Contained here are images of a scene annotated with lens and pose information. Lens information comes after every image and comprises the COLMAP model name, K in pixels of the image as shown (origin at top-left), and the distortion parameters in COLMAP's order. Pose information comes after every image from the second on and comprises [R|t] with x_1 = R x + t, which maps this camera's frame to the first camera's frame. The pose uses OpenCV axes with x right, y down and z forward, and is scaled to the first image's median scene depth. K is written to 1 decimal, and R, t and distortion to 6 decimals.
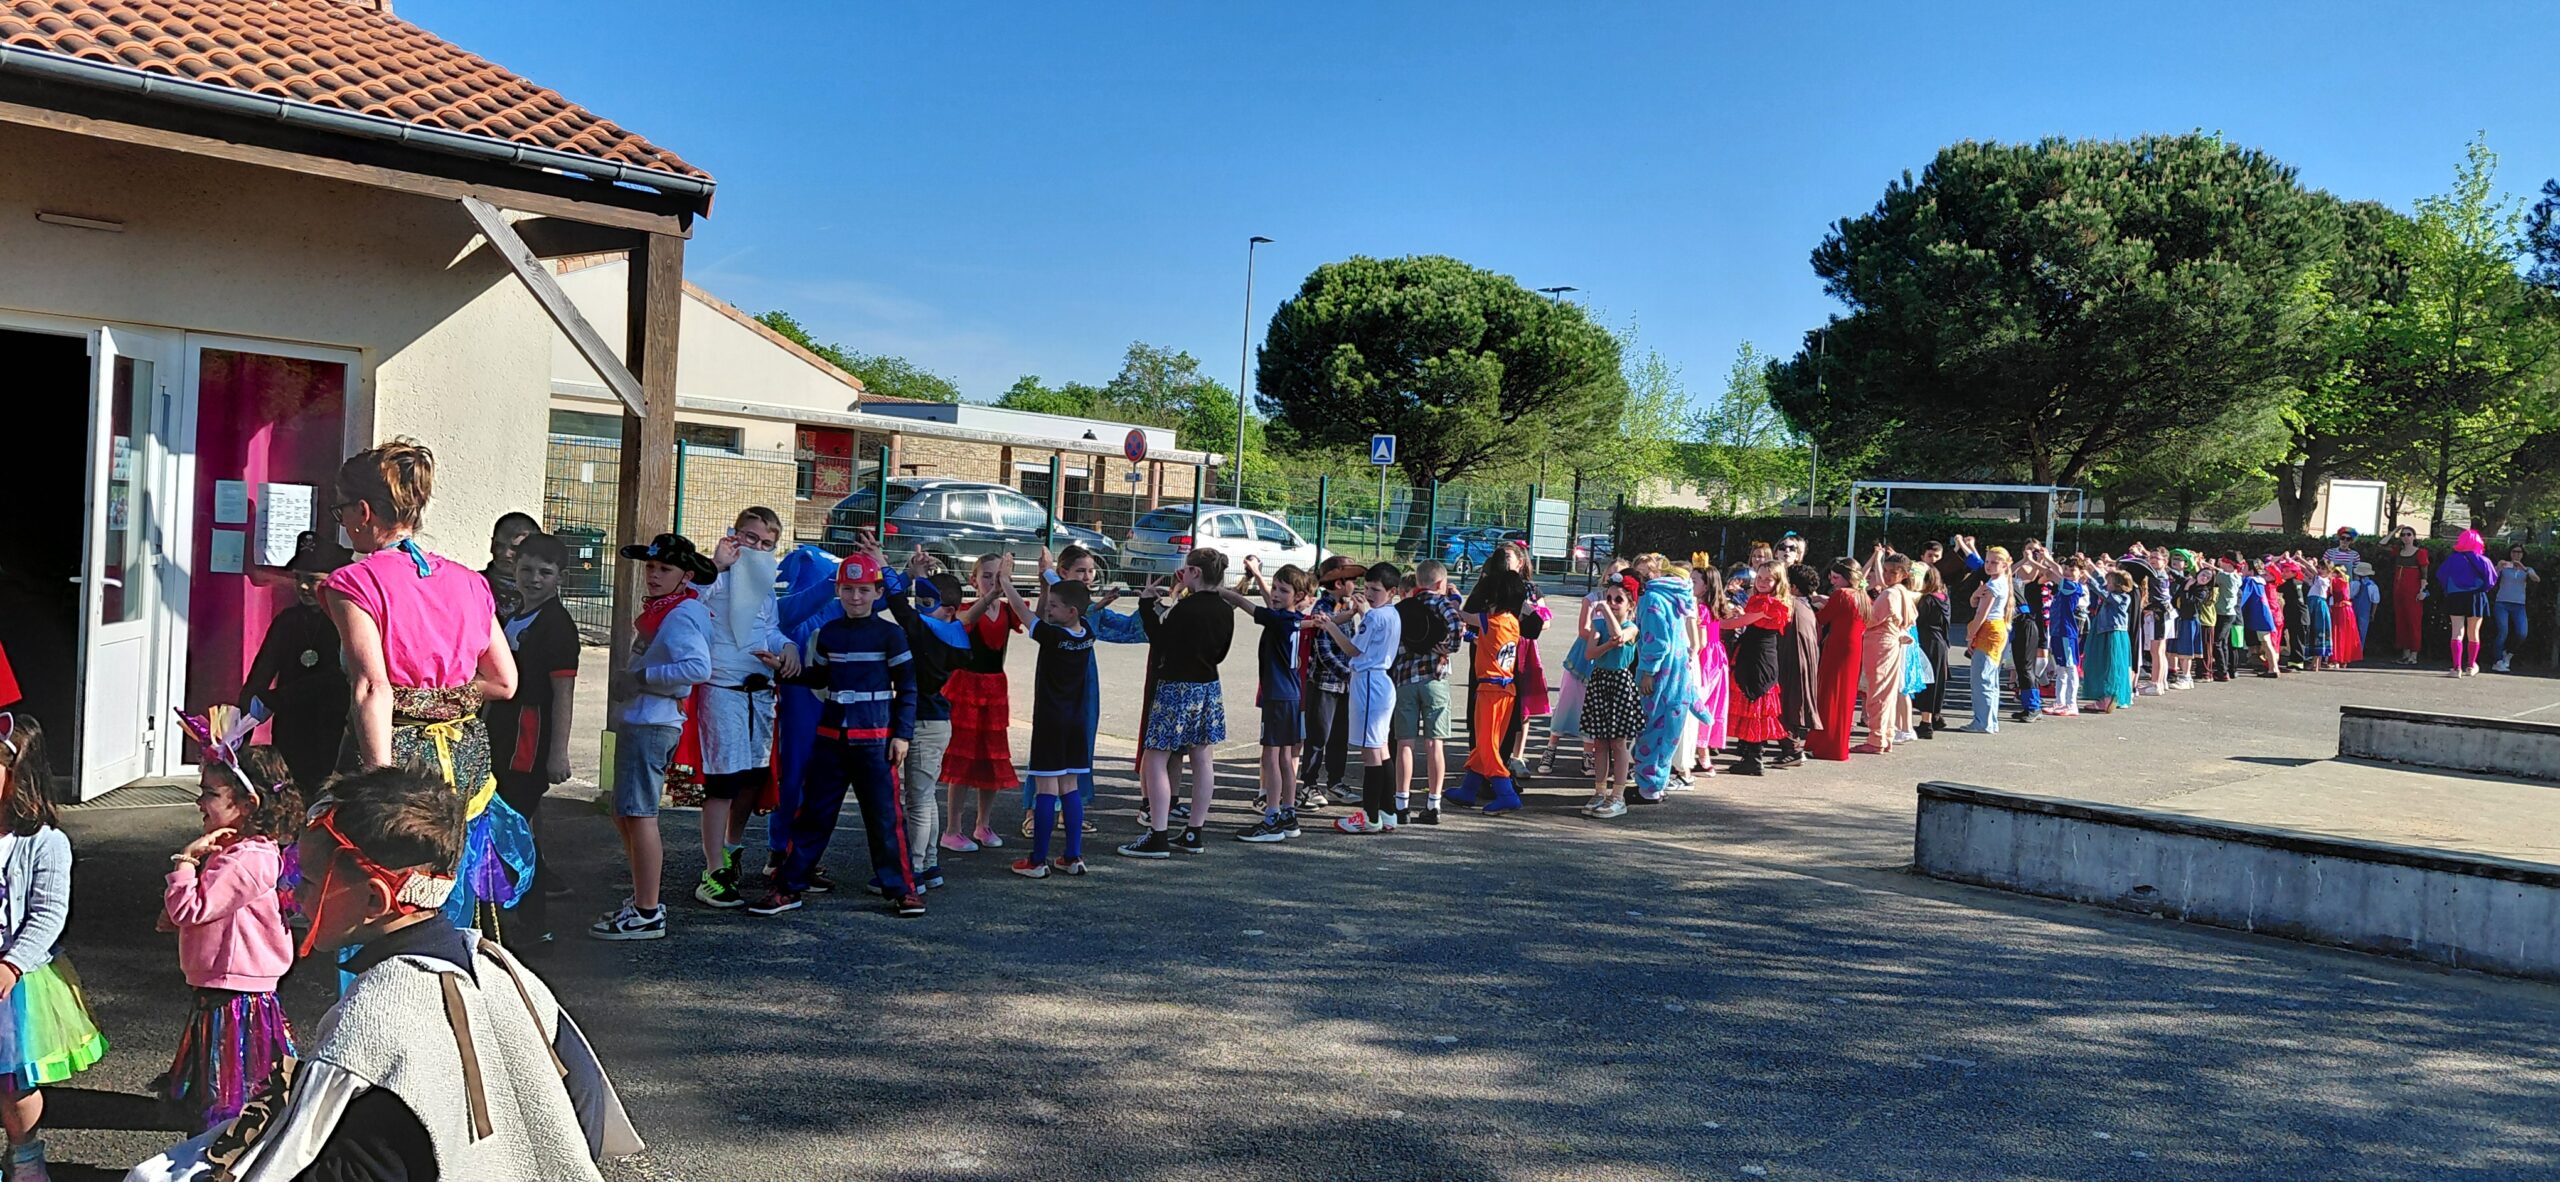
lens RADIAL K [[1926.5, 0, 1288.9], [0, 1926.5, 641.8], [0, 0, 1]] dist [0.091728, -0.176907]
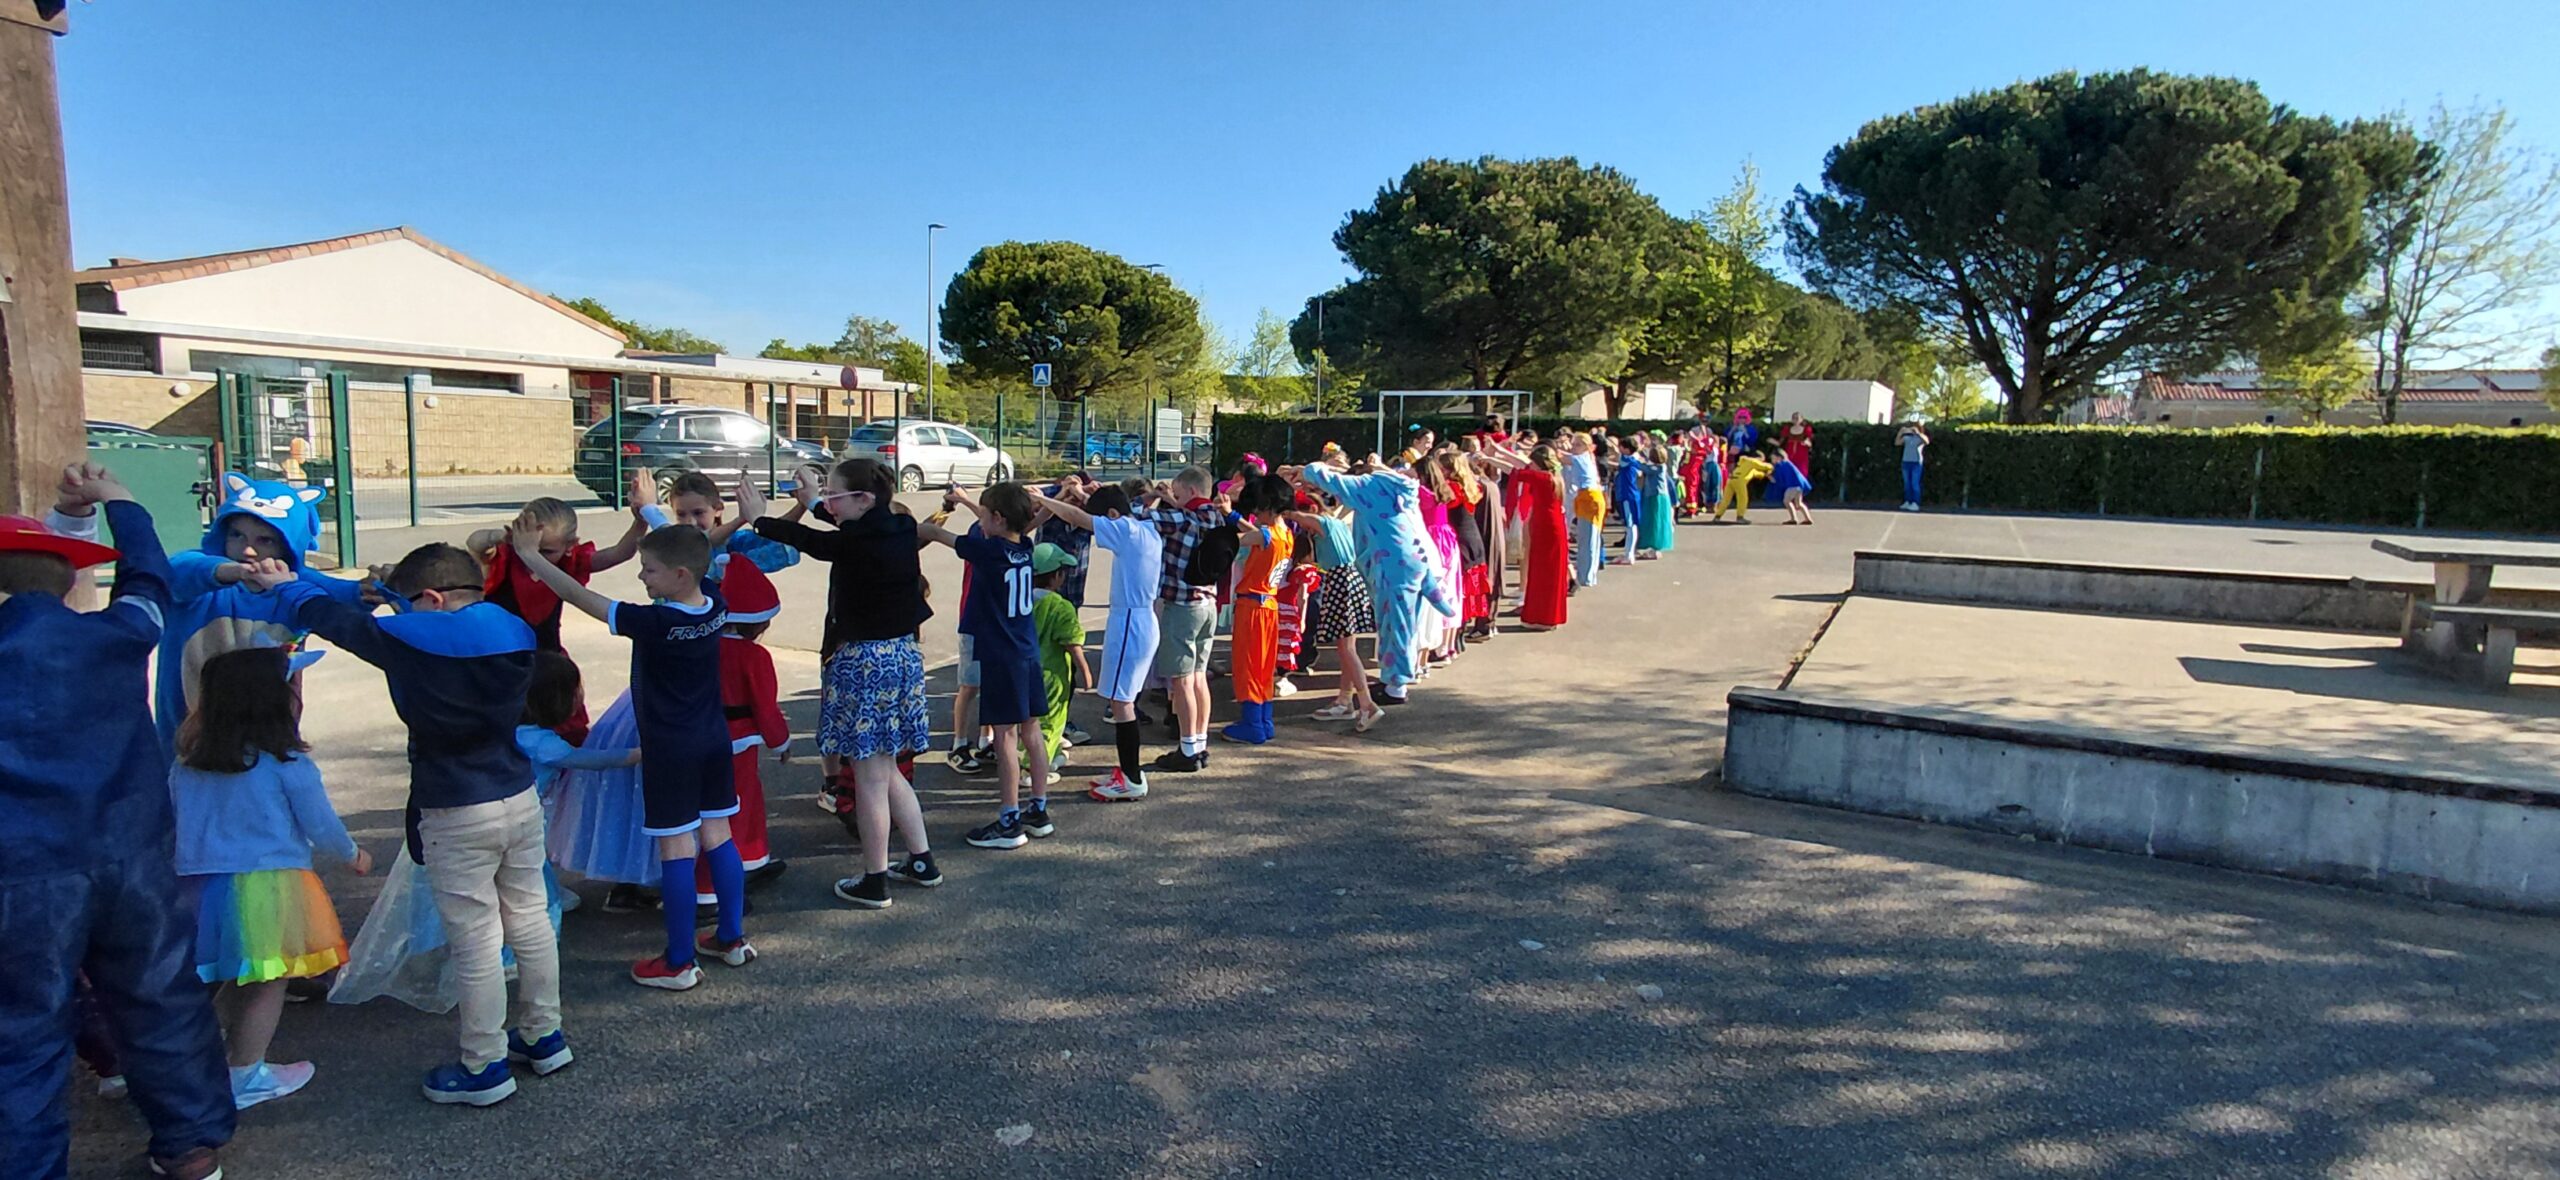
lens RADIAL K [[1180.2, 0, 1280.0], [0, 1180.2, 590.0], [0, 0, 1]] dist [-0.003527, -0.000656]
pose [[0.966576, -0.066120, 0.247707, -0.003979], [0.047602, 0.995656, 0.080020, -0.008803], [-0.251922, -0.065554, 0.965525, 0.151821]]
